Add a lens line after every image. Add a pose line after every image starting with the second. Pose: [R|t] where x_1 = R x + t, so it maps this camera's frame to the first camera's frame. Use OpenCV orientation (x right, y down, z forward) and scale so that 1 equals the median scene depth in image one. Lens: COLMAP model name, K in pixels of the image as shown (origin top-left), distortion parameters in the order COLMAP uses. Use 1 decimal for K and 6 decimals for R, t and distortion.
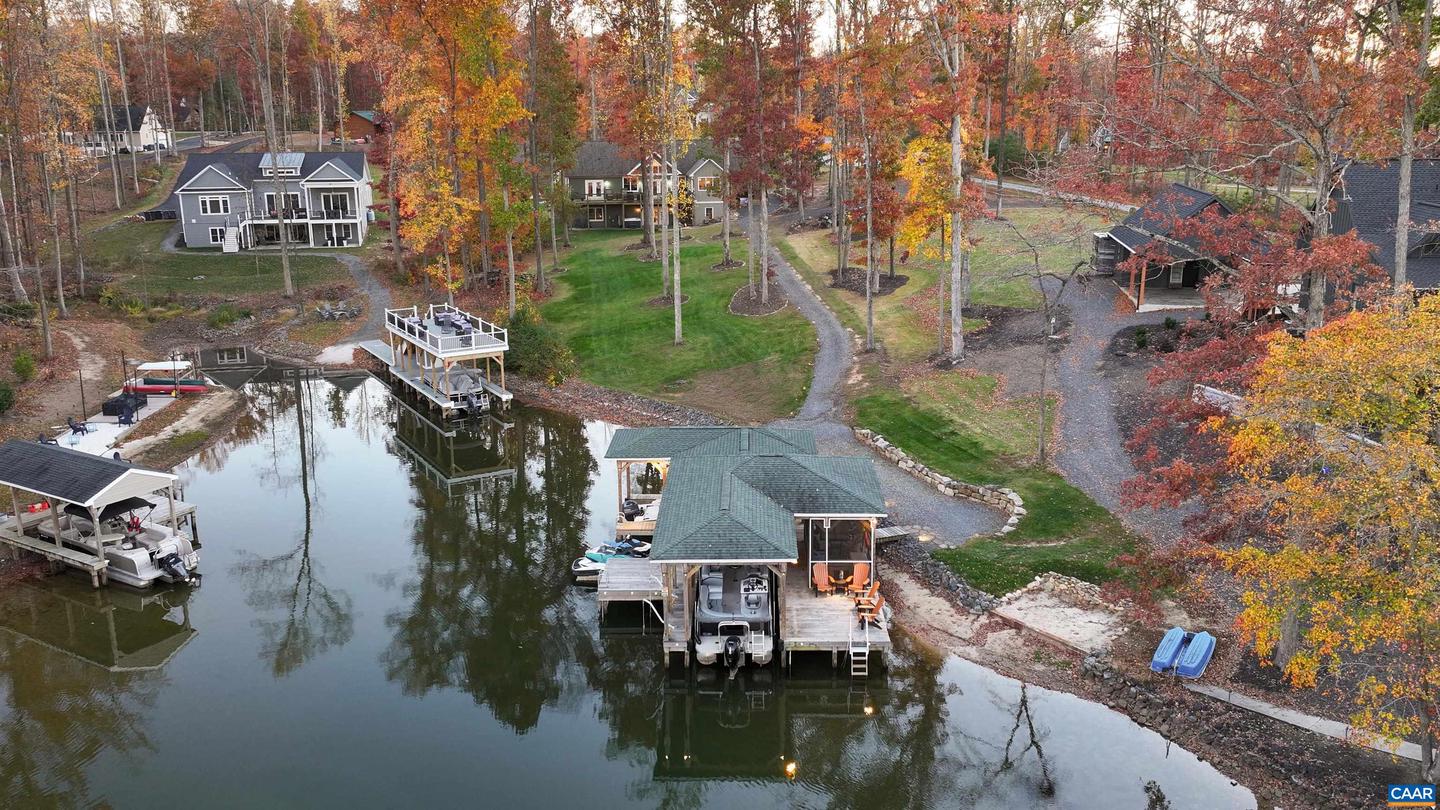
lens RADIAL K [[1179.5, 0, 720.0], [0, 1179.5, 405.0], [0, 0, 1]] dist [0.000104, -0.002346]
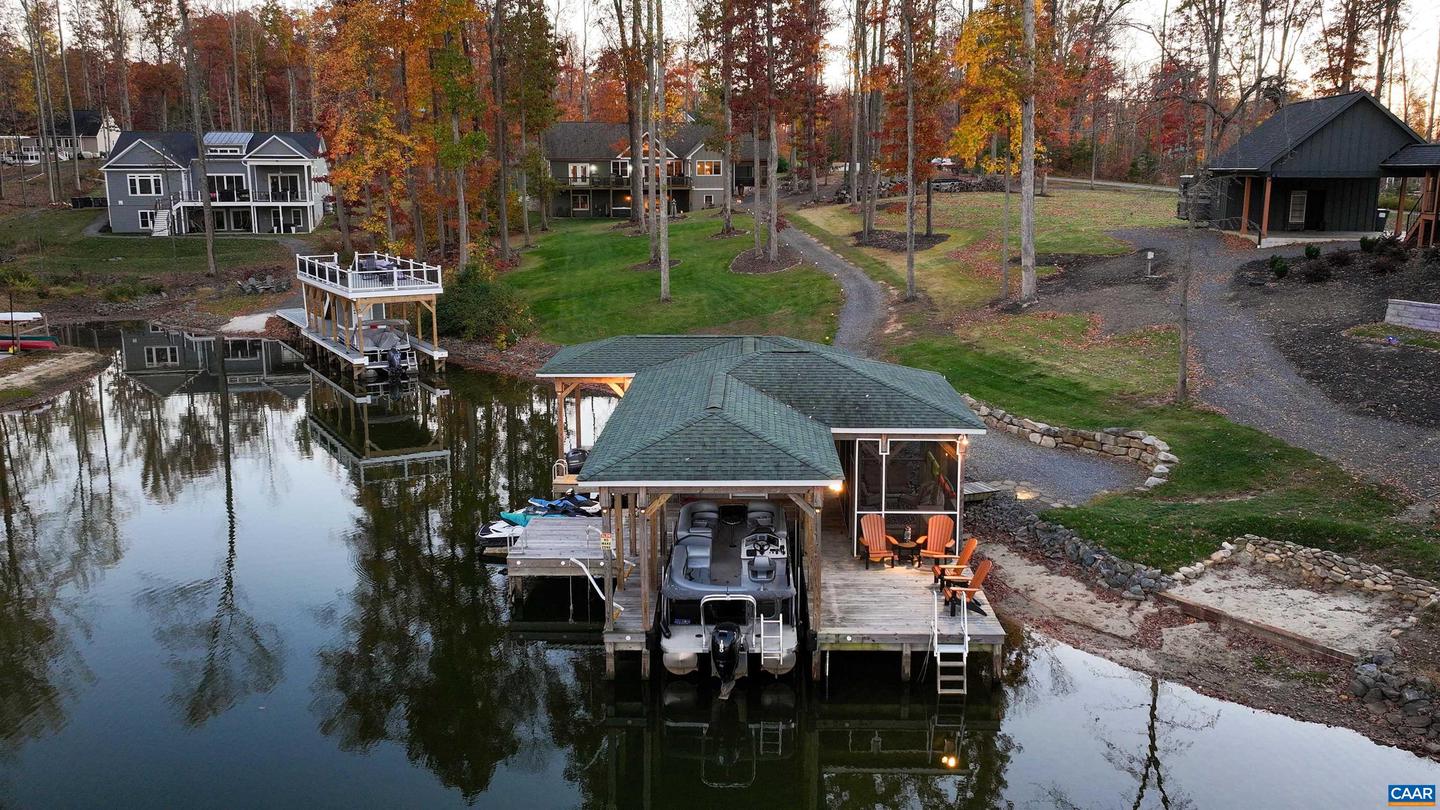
lens RADIAL K [[1108.4, 0, 720.1], [0, 1108.4, 429.6], [0, 0, 1]] dist [0.001026, -0.001419]
pose [[0.999975, 0.005957, -0.003816, 0.007047], [-0.006147, 0.998634, -0.051879, 0.099895], [0.003502, 0.051901, 0.998646, 0.354849]]
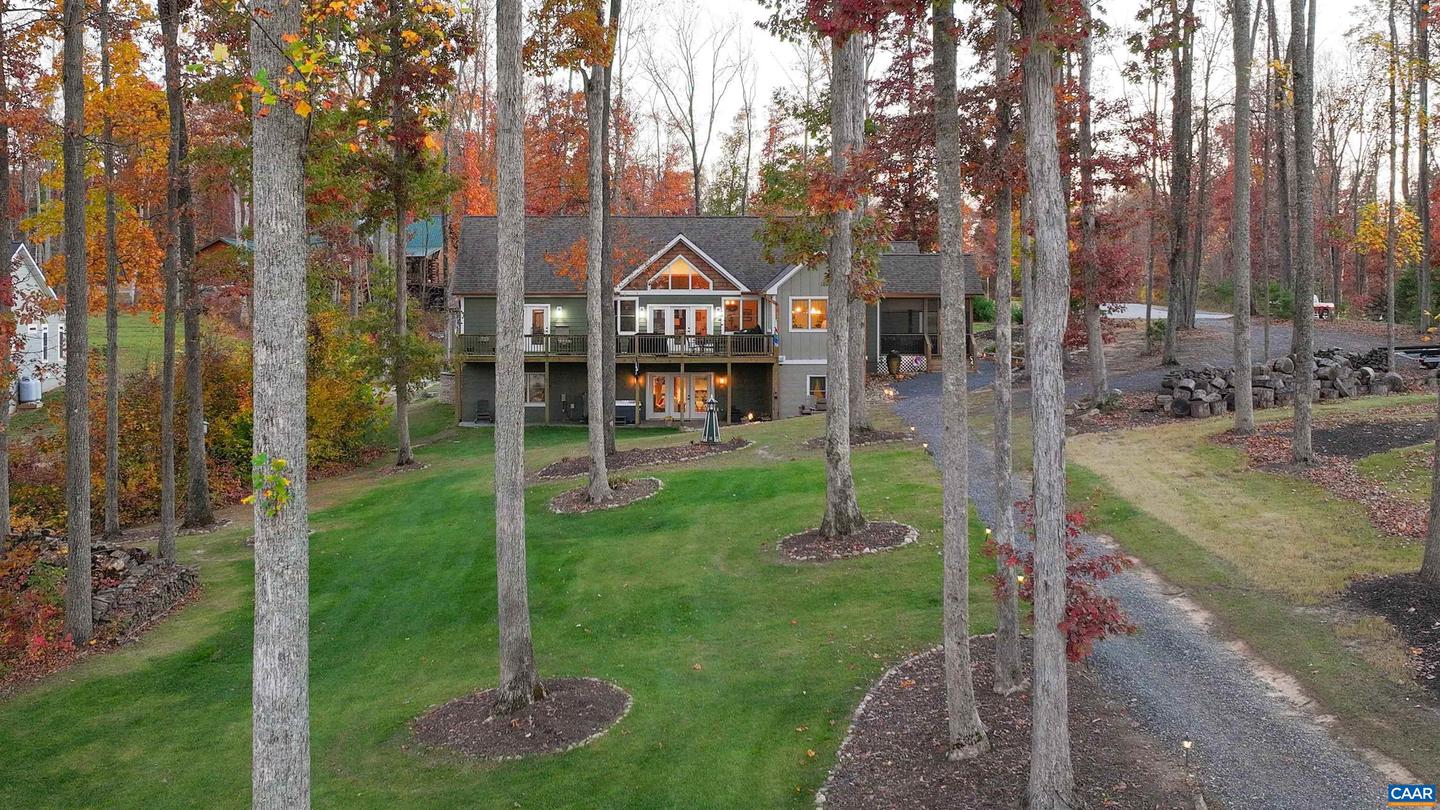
lens RADIAL K [[1254.3, 0, 715.9], [0, 1254.3, 334.5], [0, 0, 1]] dist [-0.000200, 0.002763]
pose [[0.990907, 0.008463, -0.134283, 0.024157], [-0.043068, 0.965461, -0.256962, -0.148061], [0.127470, 0.260408, 0.957047, 1.192442]]
